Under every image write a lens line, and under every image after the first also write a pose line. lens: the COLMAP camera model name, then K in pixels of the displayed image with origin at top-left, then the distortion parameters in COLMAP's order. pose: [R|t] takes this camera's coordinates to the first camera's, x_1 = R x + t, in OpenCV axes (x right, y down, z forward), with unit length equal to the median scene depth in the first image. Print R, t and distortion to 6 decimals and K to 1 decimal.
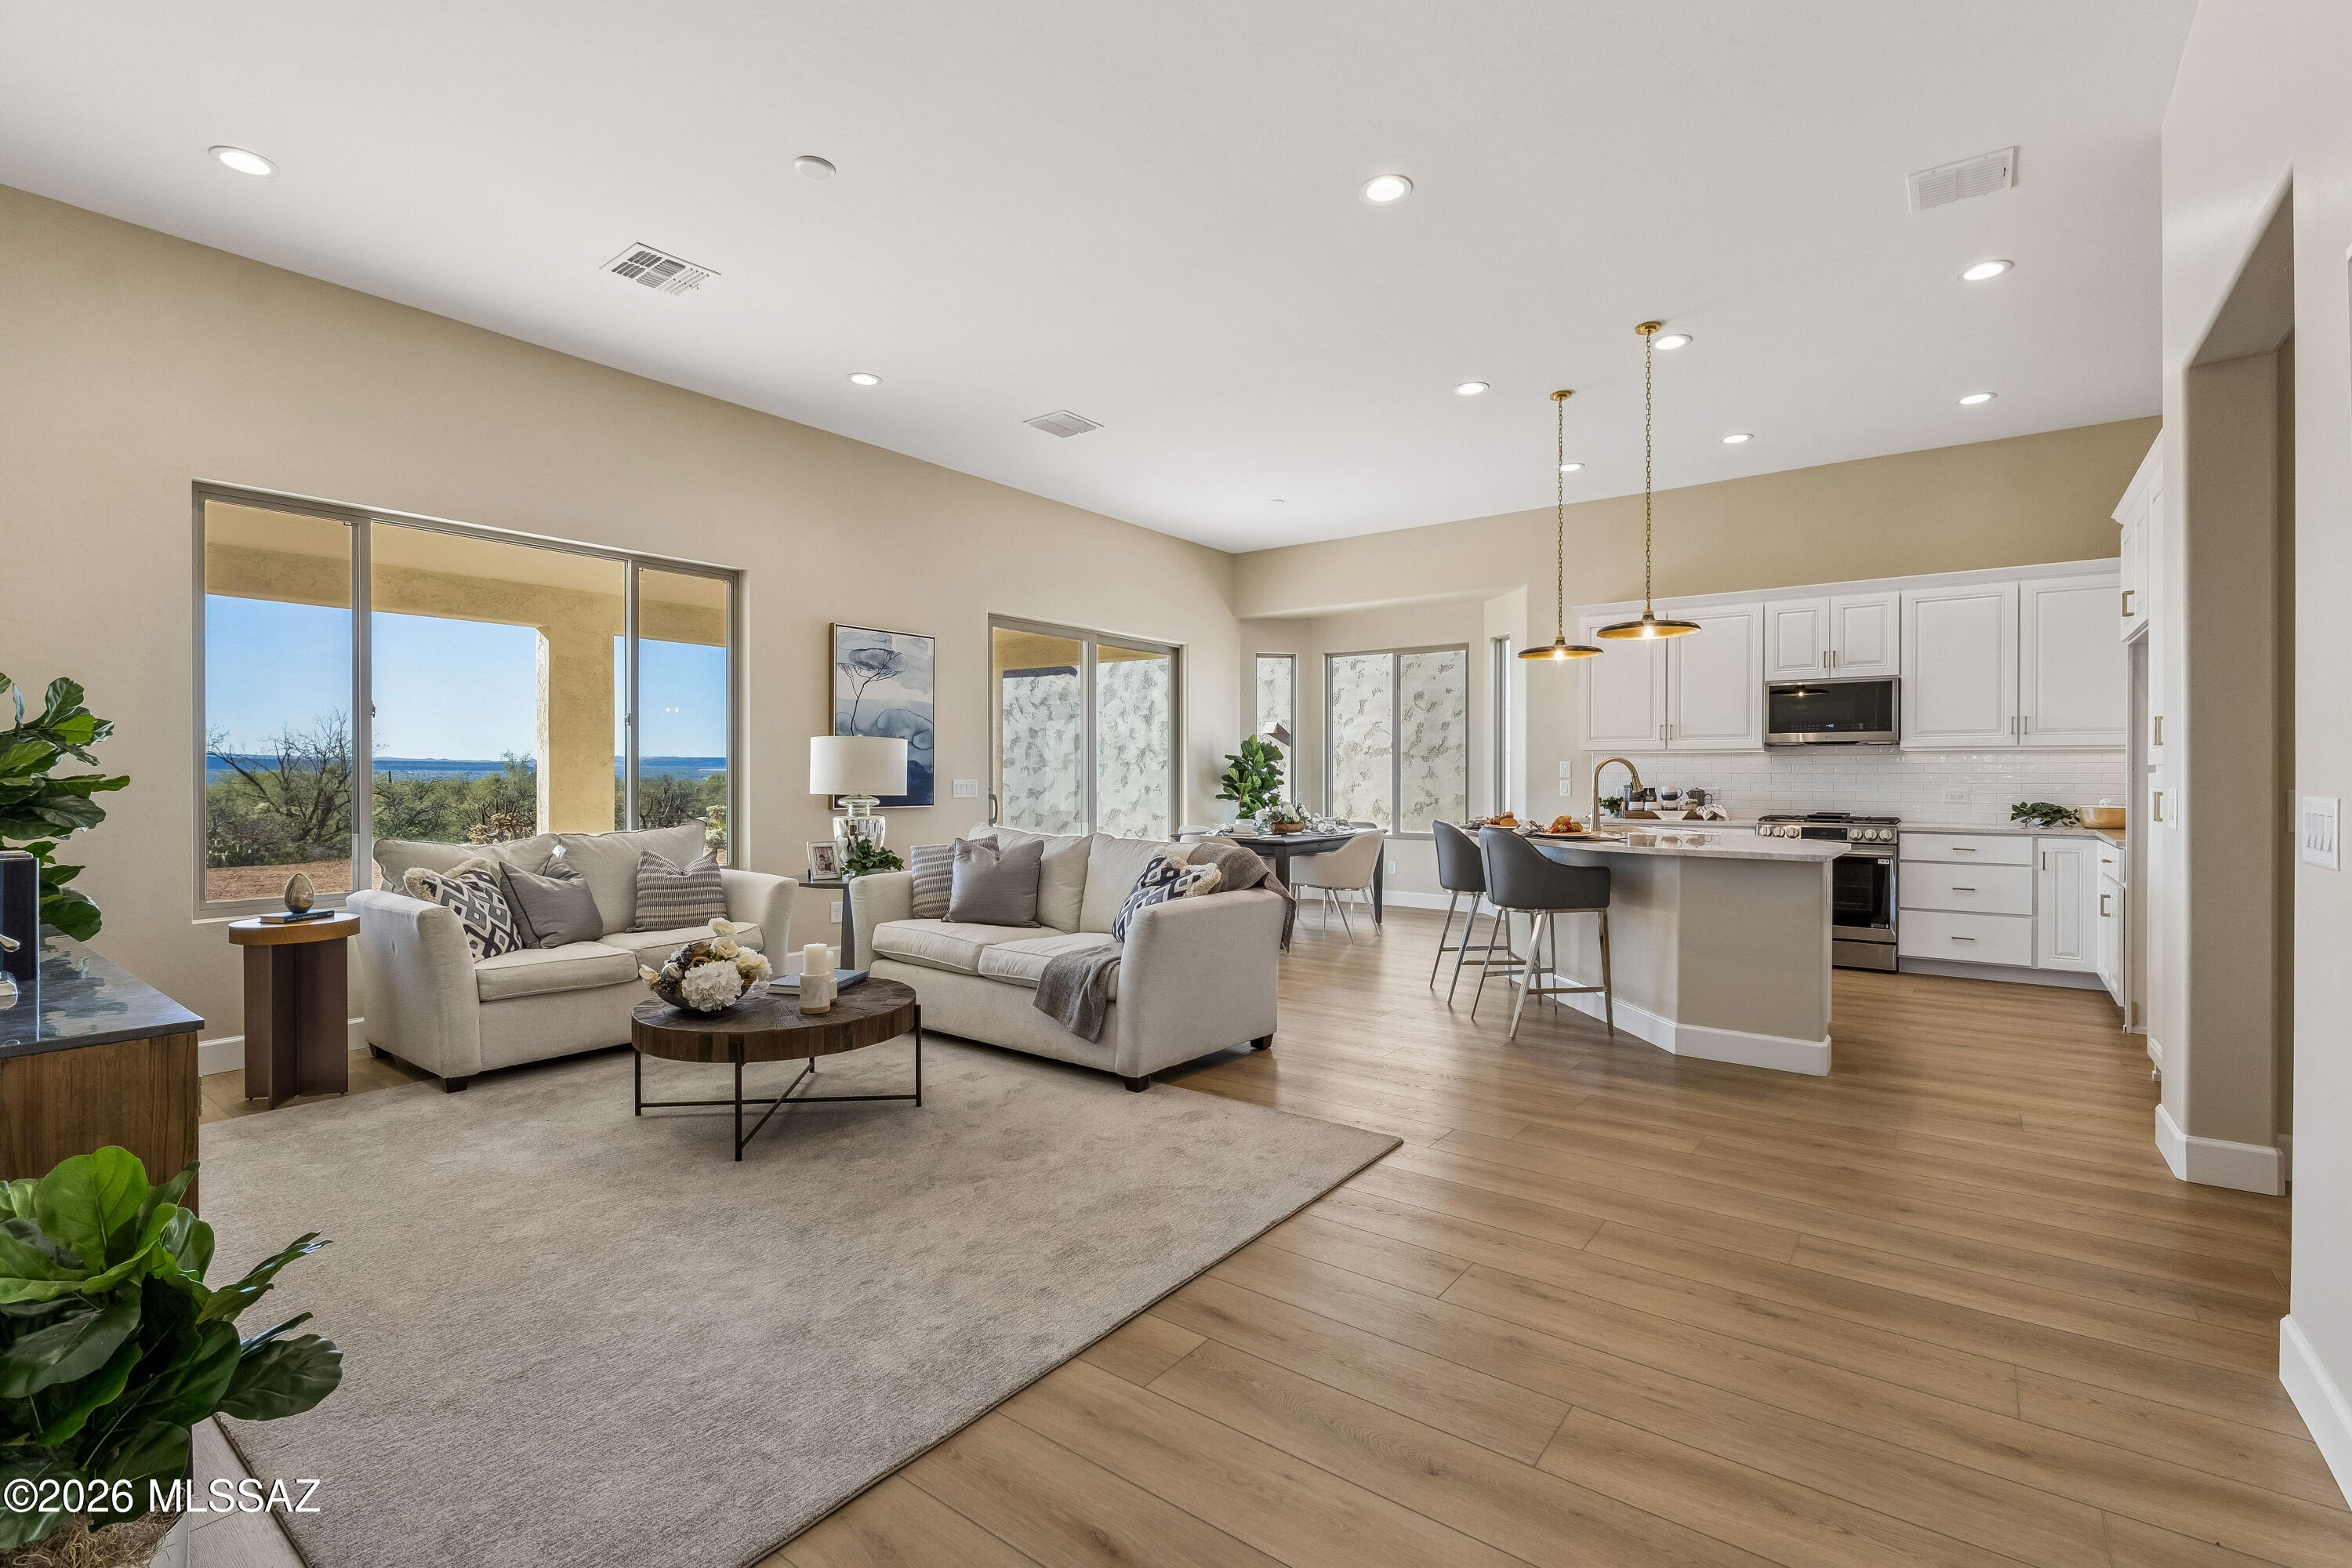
lens RADIAL K [[1048.5, 0, 1168.0], [0, 1048.5, 778.2], [0, 0, 1]] dist [-0.008487, -0.000133]
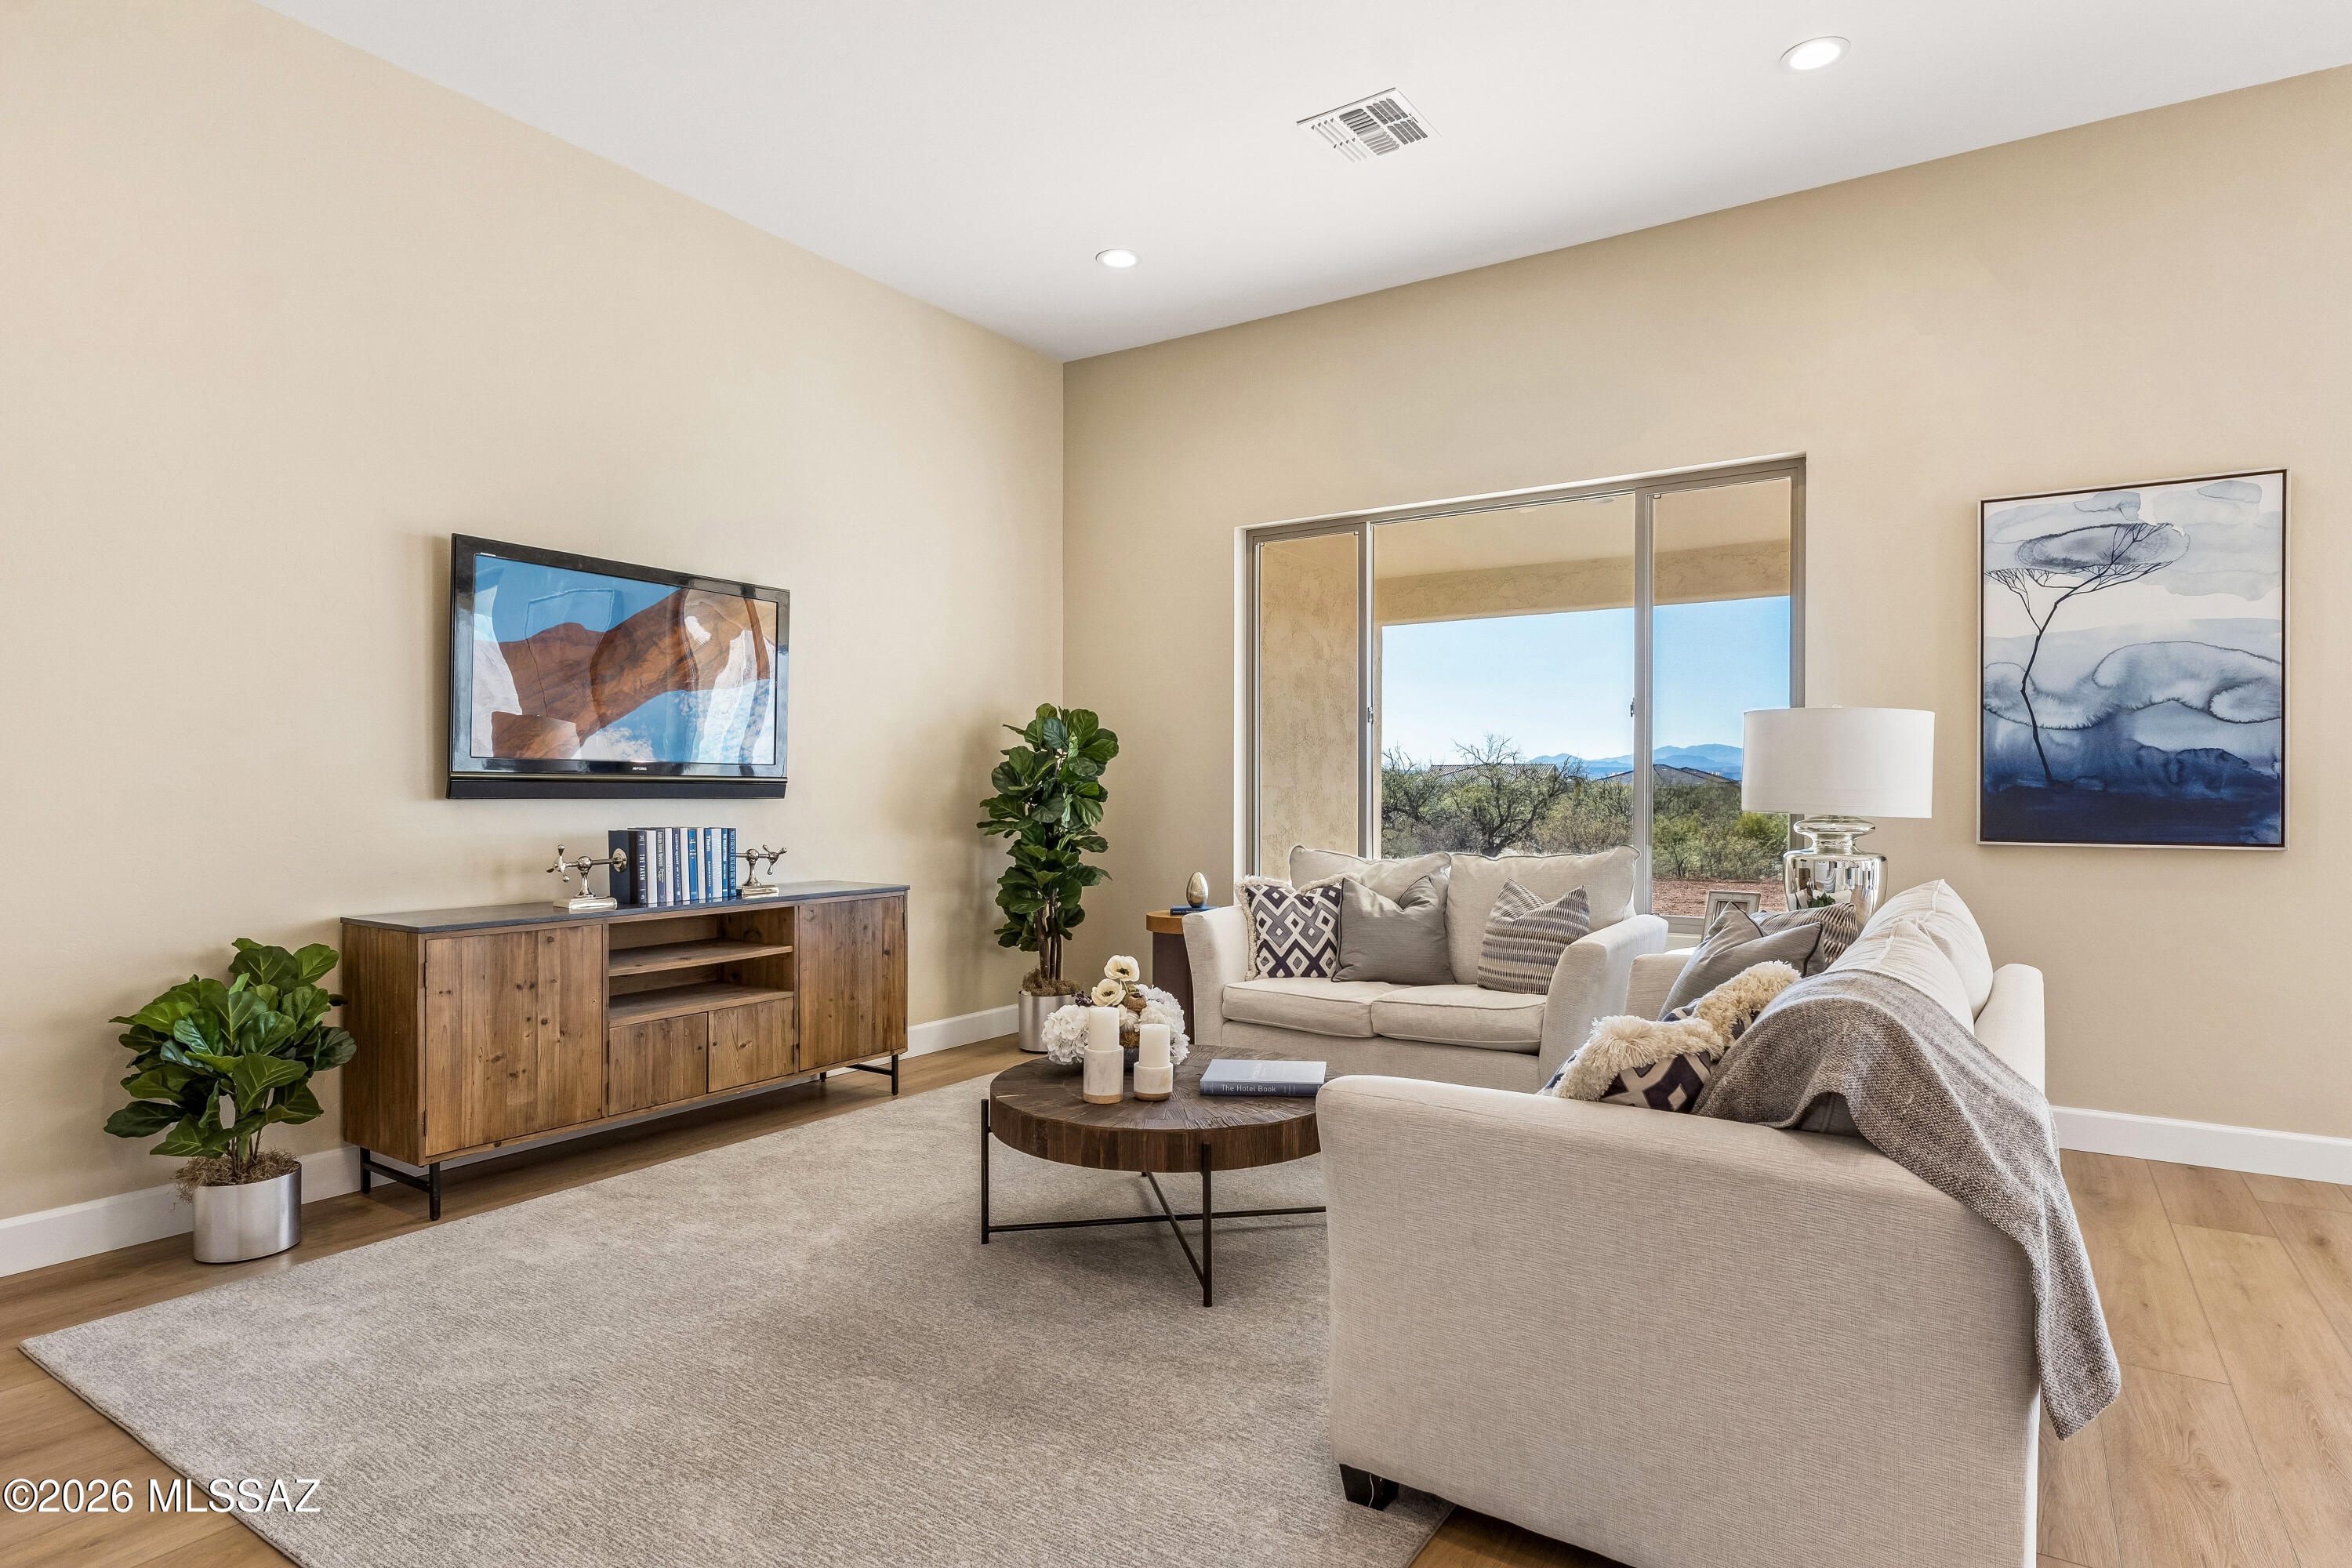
lens RADIAL K [[1249.8, 0, 1185.2], [0, 1249.8, 790.6], [0, 0, 1]] dist [-0.000406, -0.002012]
pose [[0.074878, 0.000335, -0.997193, 0.330087], [-0.002694, 0.999996, 0.000134, 0.003870], [0.997189, 0.002676, 0.074878, 0.608470]]
